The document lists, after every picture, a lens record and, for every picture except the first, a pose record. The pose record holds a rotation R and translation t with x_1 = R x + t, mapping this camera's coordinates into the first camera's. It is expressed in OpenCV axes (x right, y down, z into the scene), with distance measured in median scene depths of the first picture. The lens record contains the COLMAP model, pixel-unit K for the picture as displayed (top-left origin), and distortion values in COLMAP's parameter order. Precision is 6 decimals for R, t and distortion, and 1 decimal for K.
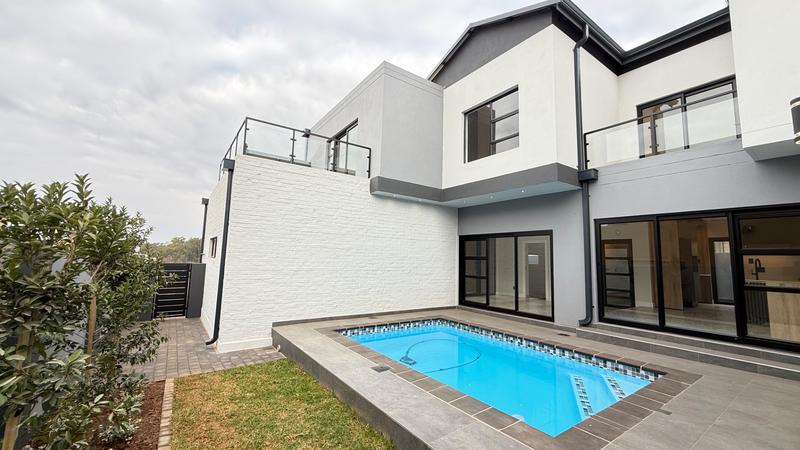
lens RADIAL K [[318.5, 0, 399.1], [0, 318.5, 223.9], [0, 0, 1]] dist [-0.000129, -0.000035]
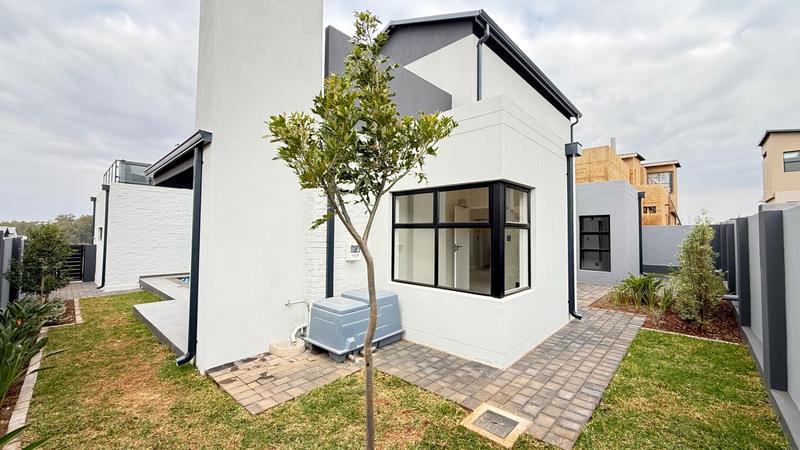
lens RADIAL K [[315.5, 0, 399.5], [0, 315.5, 230.3], [0, 0, 1]] dist [0.022981, 0.000053]
pose [[0.980508, -0.012416, 0.196088, 0.611770], [-0.006908, 0.995206, 0.097559, -0.127388], [-0.196359, -0.097012, 0.975721, -0.924136]]
